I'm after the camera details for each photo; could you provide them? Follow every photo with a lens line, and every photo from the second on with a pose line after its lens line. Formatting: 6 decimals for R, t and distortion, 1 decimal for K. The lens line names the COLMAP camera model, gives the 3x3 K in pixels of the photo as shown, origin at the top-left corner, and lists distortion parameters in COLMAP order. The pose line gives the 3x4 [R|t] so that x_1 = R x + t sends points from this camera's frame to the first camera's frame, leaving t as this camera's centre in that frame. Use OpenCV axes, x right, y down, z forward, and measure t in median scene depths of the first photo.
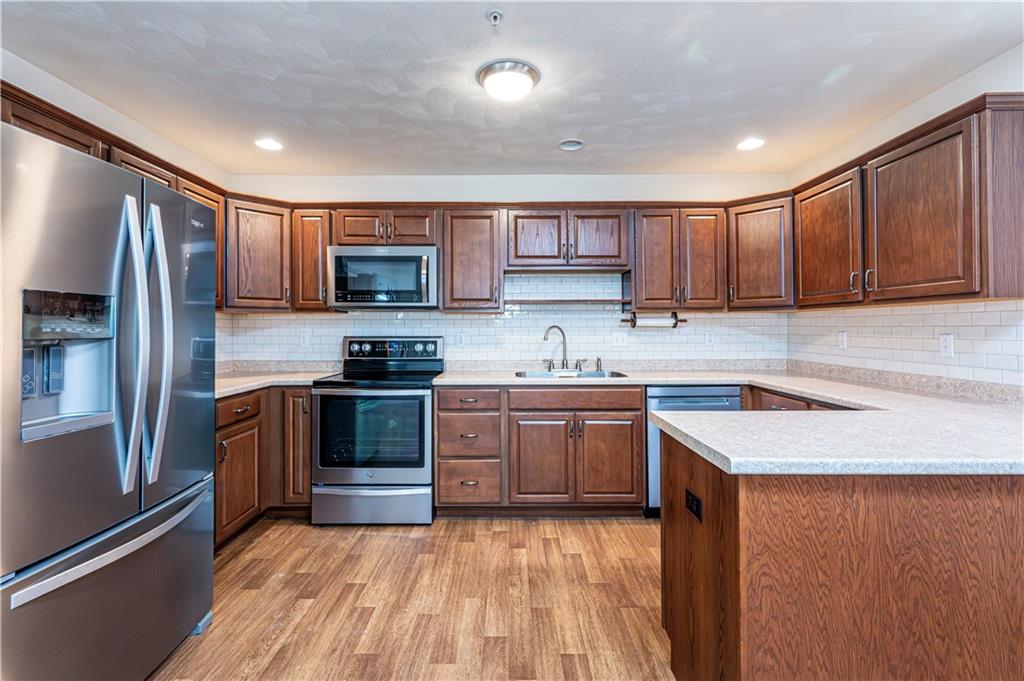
lens RADIAL K [[476.9, 0, 497.5], [0, 476.9, 314.5], [0, 0, 1]] dist [0.001736, 0.000077]
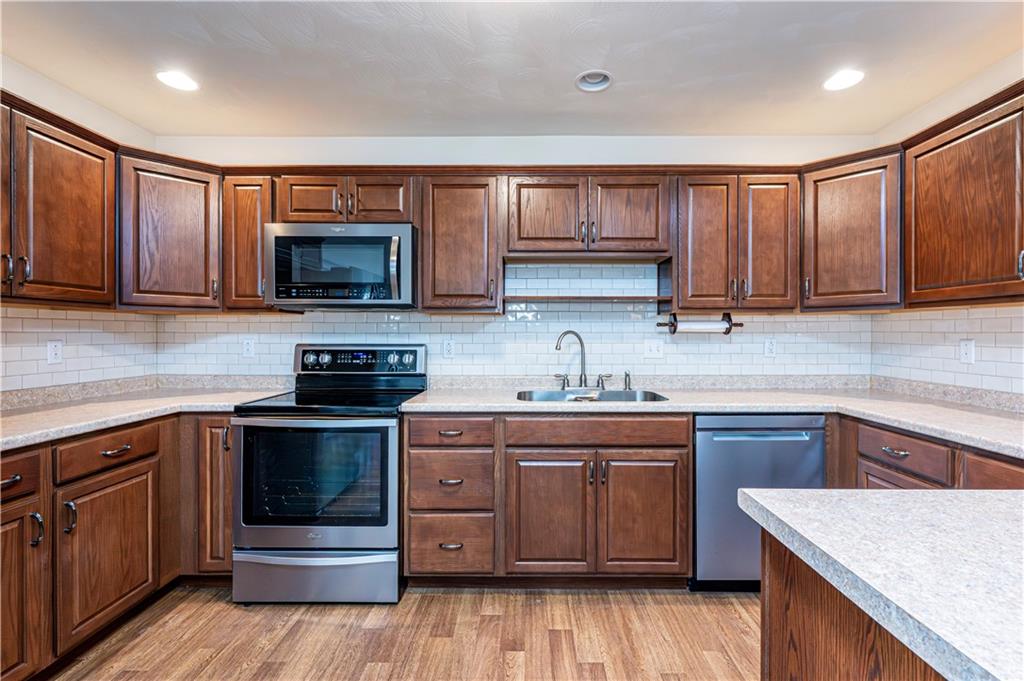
lens RADIAL K [[463.1, 0, 516.7], [0, 463.1, 331.5], [0, 0, 1]] dist [0.001561, 0.000110]
pose [[0.999966, 0.002914, -0.007746, 0.044349], [-0.002725, 0.999703, 0.024203, 0.007425], [0.007815, -0.024181, 0.999677, 0.285888]]
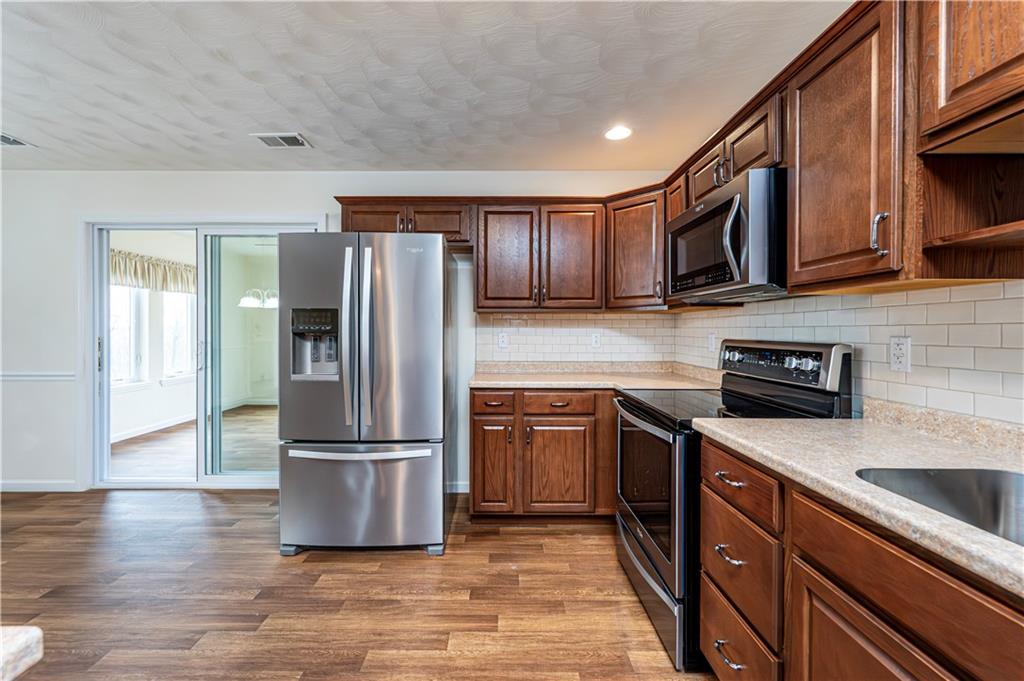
lens RADIAL K [[412.0, 0, 514.2], [0, 412.0, 331.4], [0, 0, 1]] dist [-0.000586, -0.000089]
pose [[0.016718, 0.001617, -0.999859, 0.325950], [0.023209, 0.999729, 0.002005, 0.028442], [0.999591, -0.023240, 0.016676, 0.755966]]
